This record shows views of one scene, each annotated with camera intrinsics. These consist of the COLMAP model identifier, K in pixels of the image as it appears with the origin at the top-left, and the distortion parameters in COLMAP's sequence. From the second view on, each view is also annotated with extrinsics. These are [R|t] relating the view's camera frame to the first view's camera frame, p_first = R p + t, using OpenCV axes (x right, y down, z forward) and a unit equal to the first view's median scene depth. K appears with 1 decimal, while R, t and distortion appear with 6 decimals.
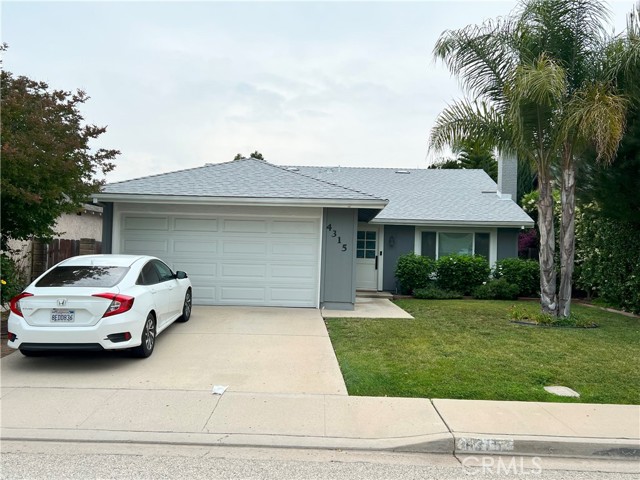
lens RADIAL K [[584.9, 0, 320.0], [0, 584.9, 240.0], [0, 0, 1]] dist [0.007109, 0.005736]
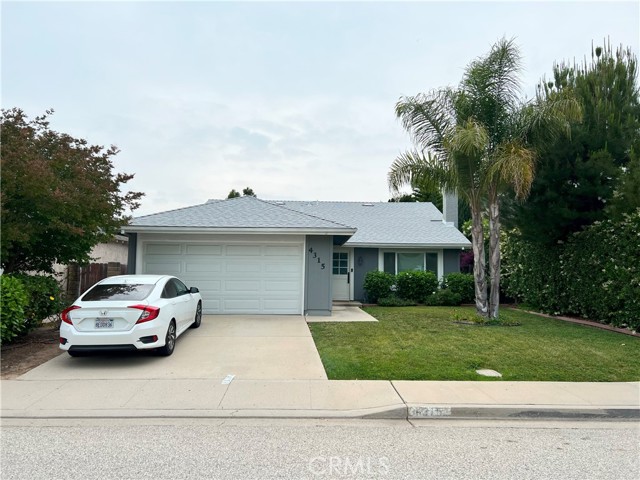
lens RADIAL K [[600.1, 0, 320.0], [0, 600.1, 240.0], [0, 0, 1]] dist [0.061432, -0.004252]
pose [[0.998932, -0.012959, 0.044341, -0.022669], [0.014219, 0.999501, -0.028204, -0.007959], [-0.043954, 0.028805, 0.998618, -0.317191]]
